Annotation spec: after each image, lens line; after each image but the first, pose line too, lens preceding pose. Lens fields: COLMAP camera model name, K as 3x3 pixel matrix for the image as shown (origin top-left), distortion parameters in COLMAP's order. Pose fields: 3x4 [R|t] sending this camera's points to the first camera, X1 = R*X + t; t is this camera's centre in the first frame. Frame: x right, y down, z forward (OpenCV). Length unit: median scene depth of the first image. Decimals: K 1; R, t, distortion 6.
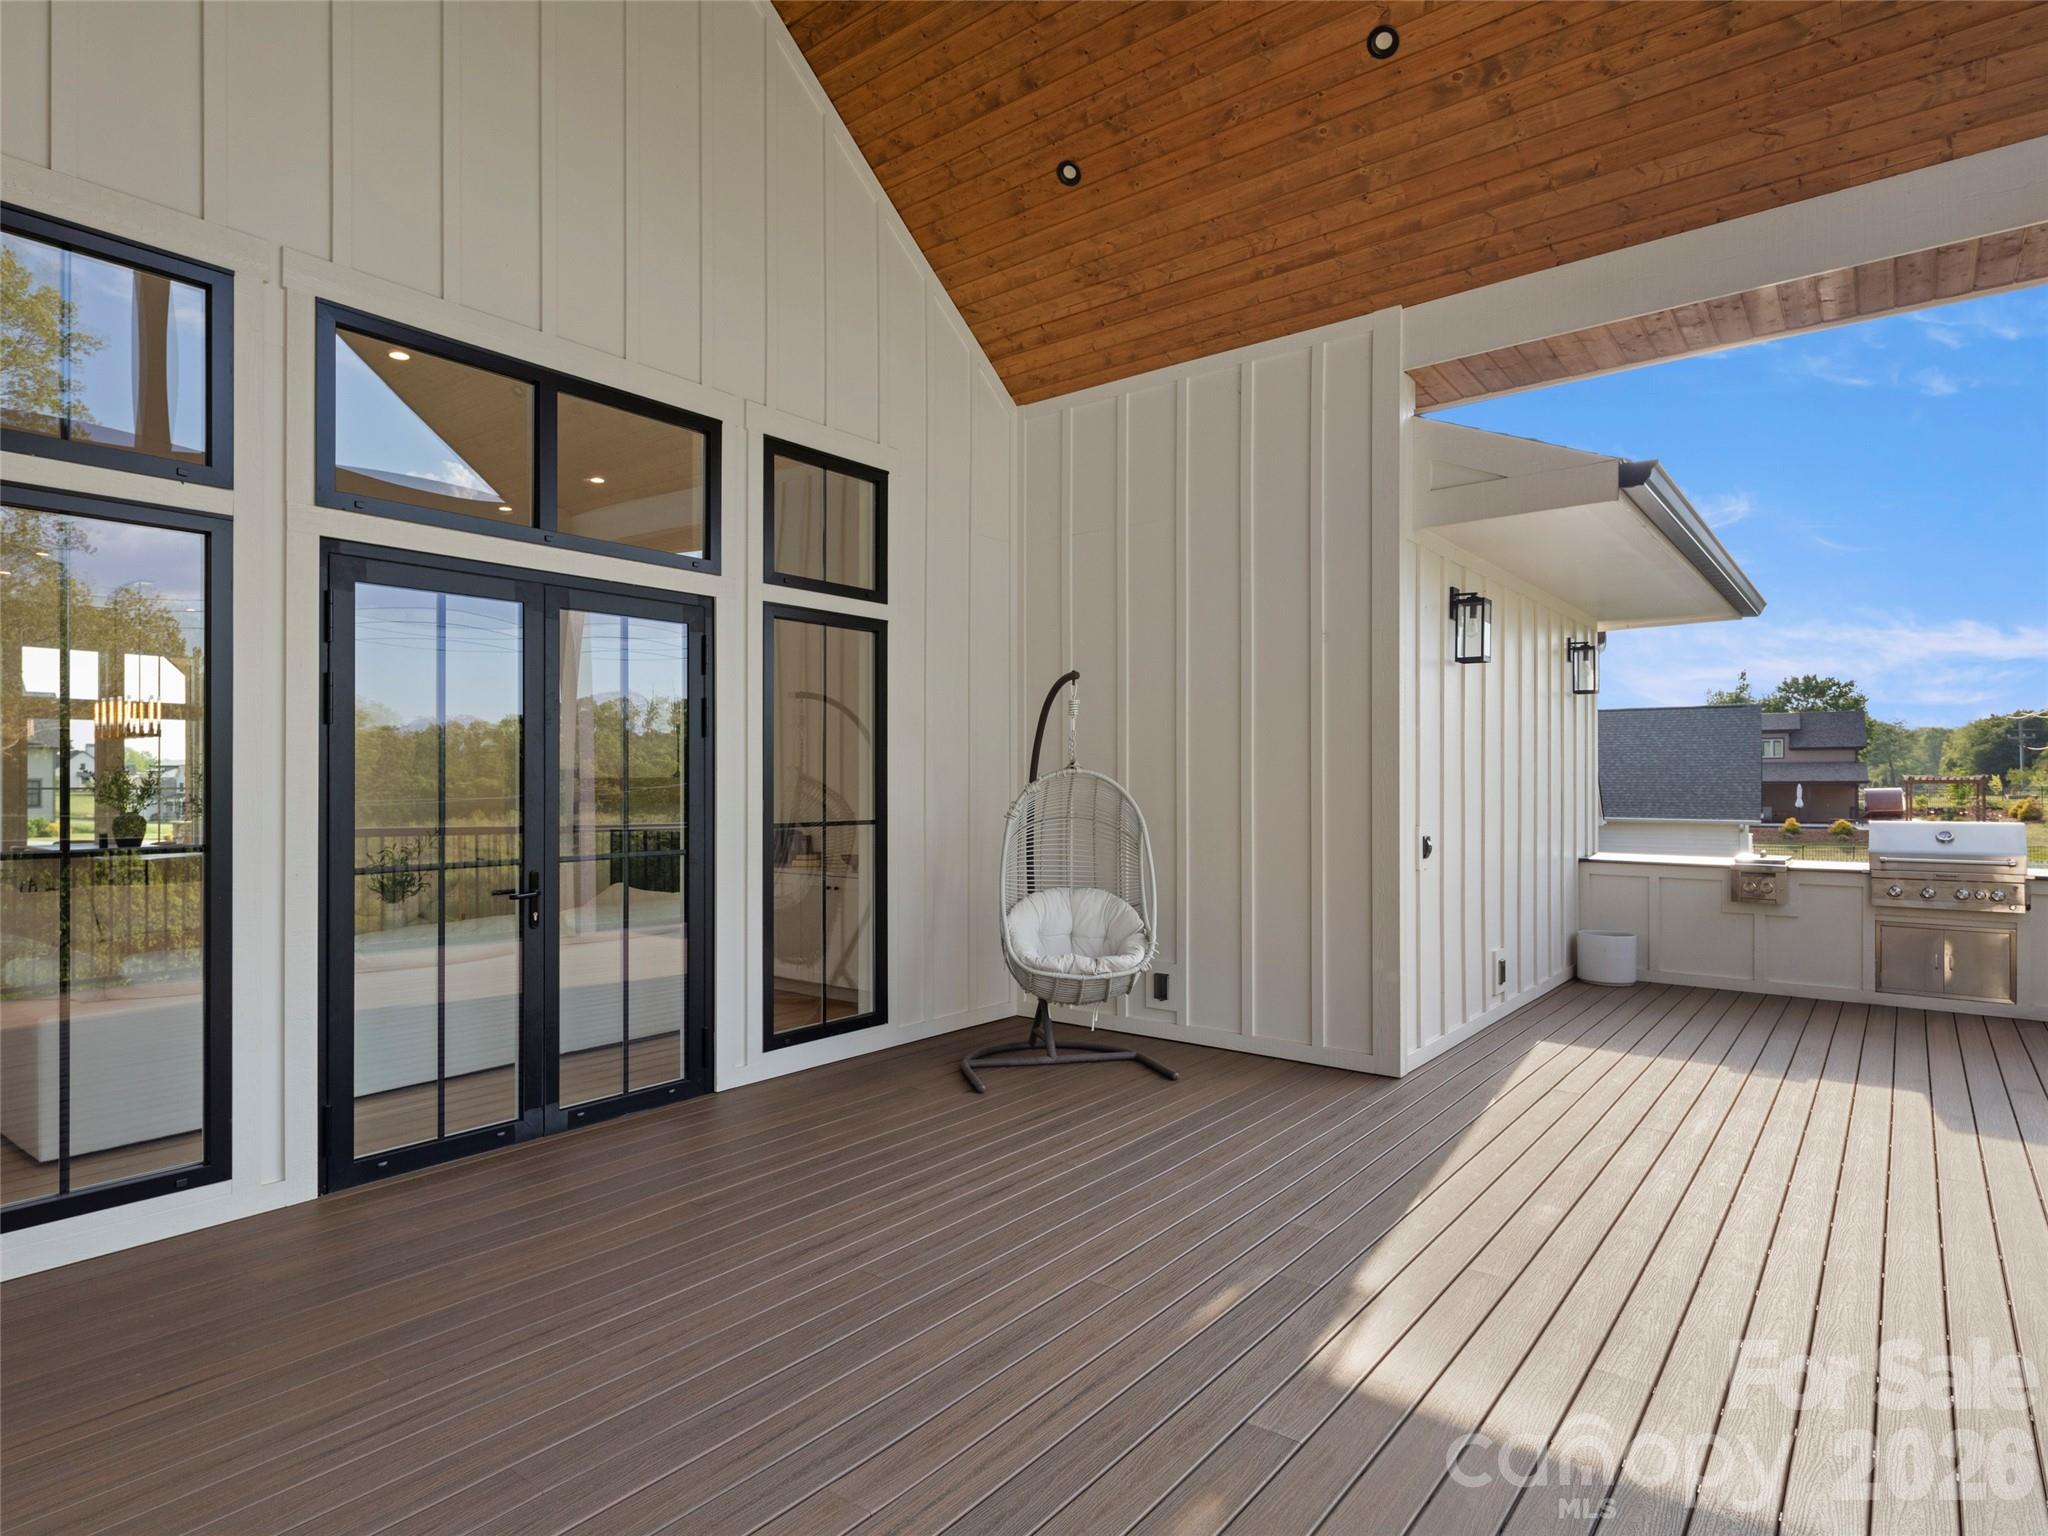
lens RADIAL K [[1114.8, 0, 1018.1], [0, 1114.8, 765.8], [0, 0, 1]] dist [0.001496, -0.000486]
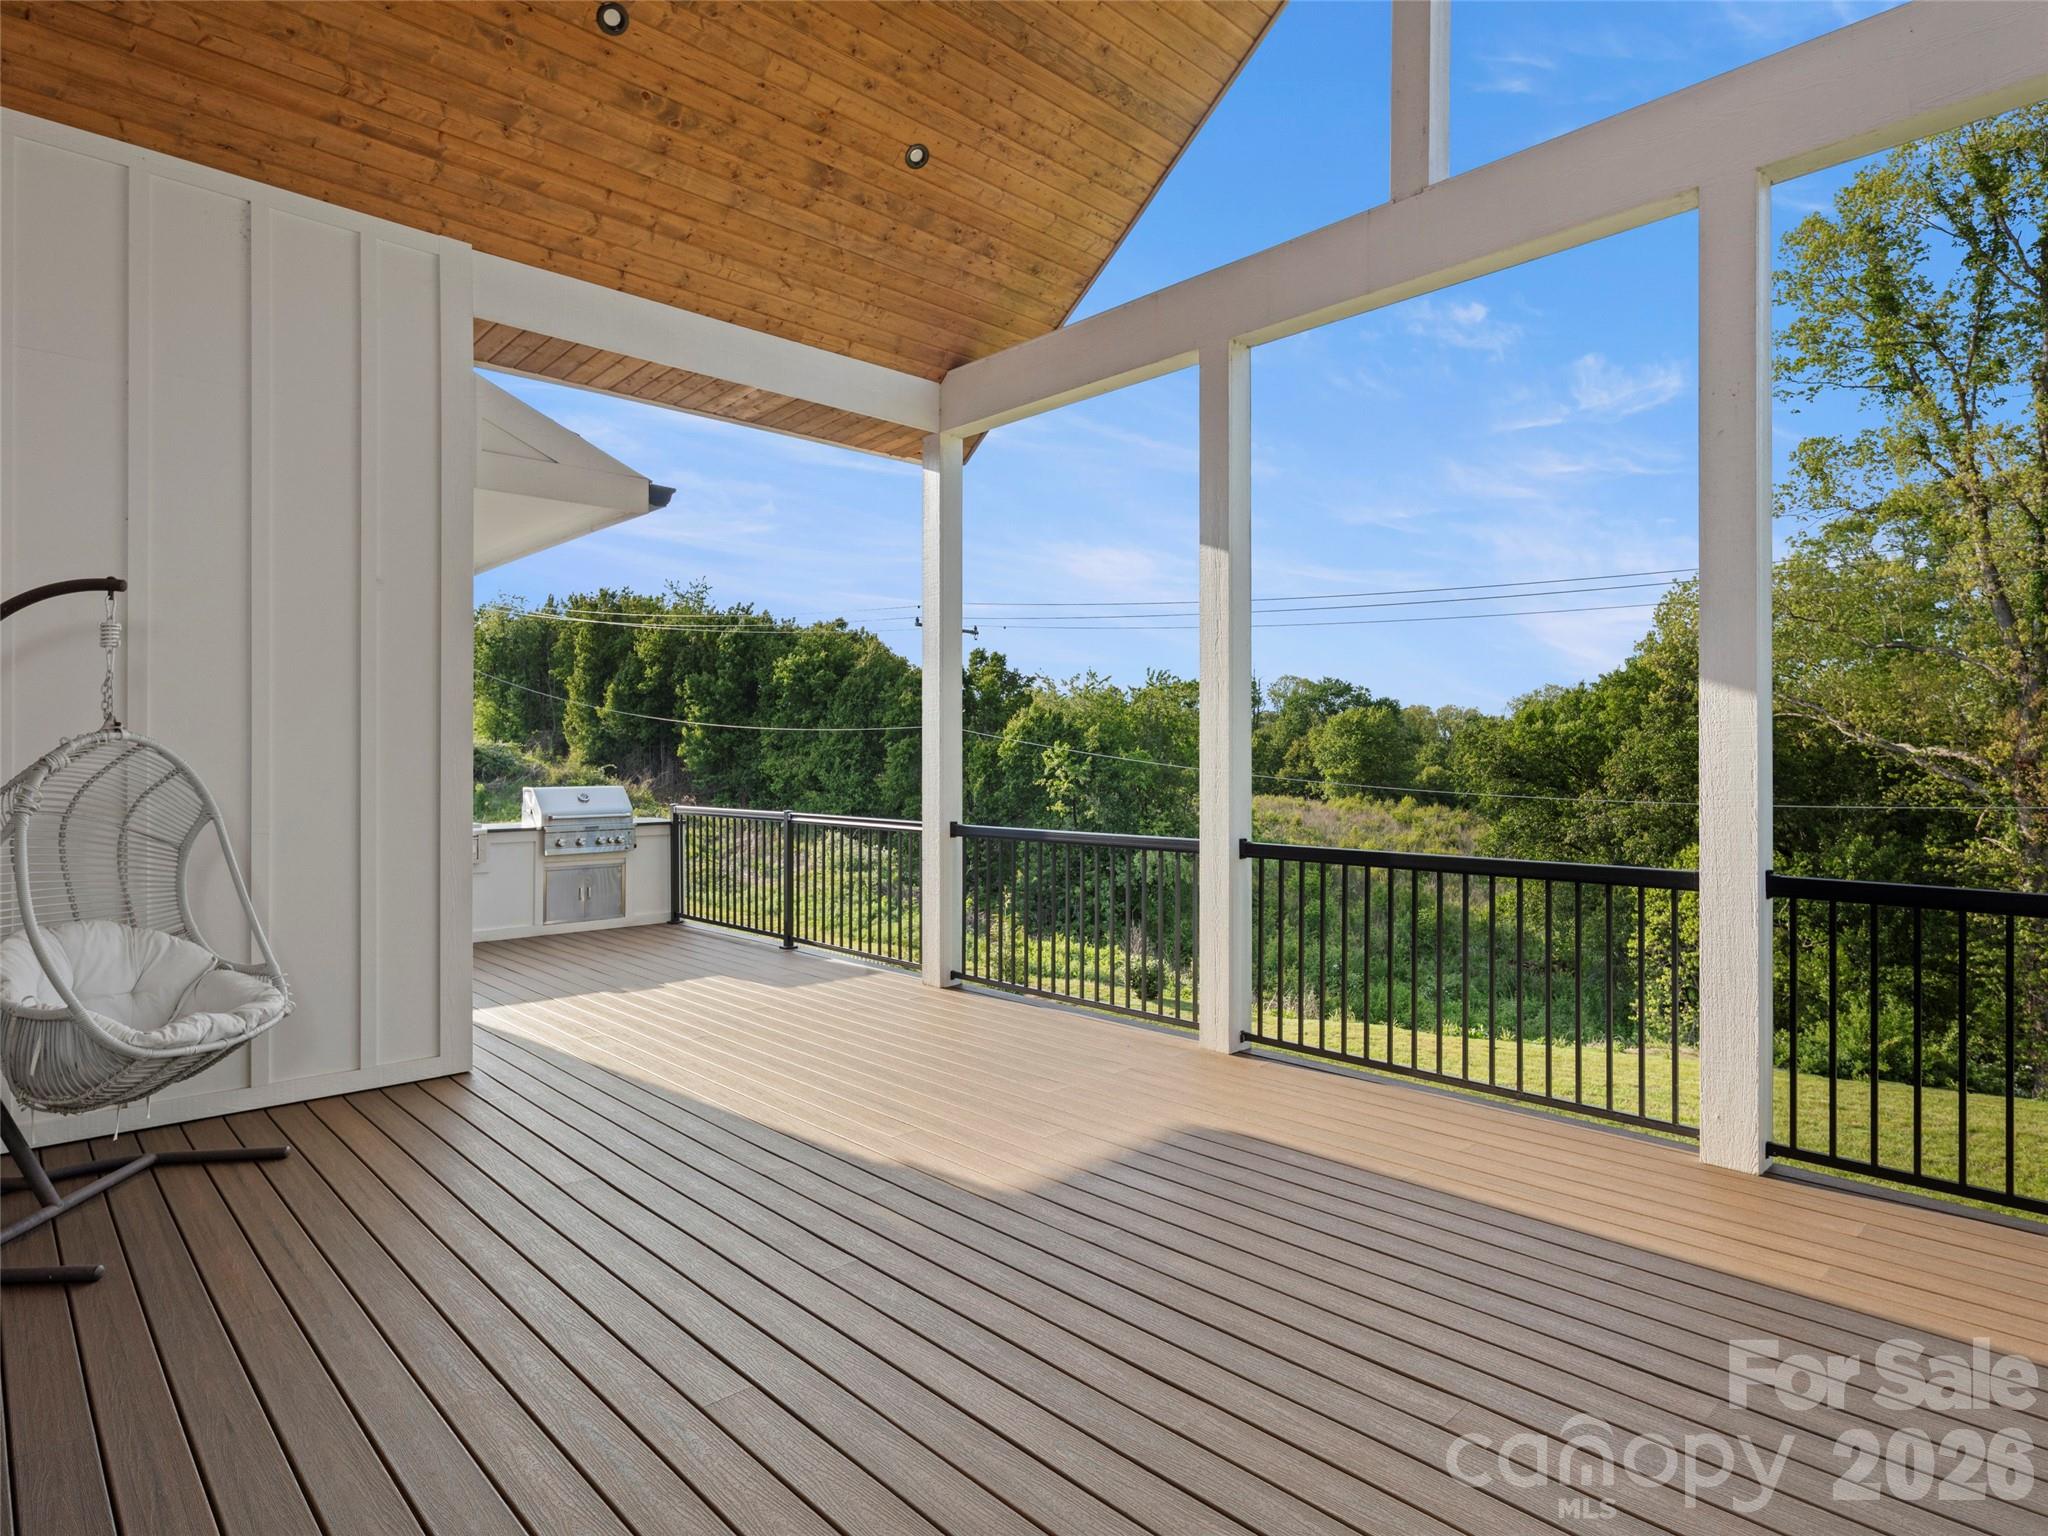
lens RADIAL K [[1114.8, 0, 1018.1], [0, 1114.8, 765.8], [0, 0, 1]] dist [0.001496, -0.000486]
pose [[0.132864, -0.010051, 0.991083, -0.536039], [-0.005972, 0.999922, 0.010941, 0.011402], [-0.991116, -0.007372, 0.132794, 0.423278]]
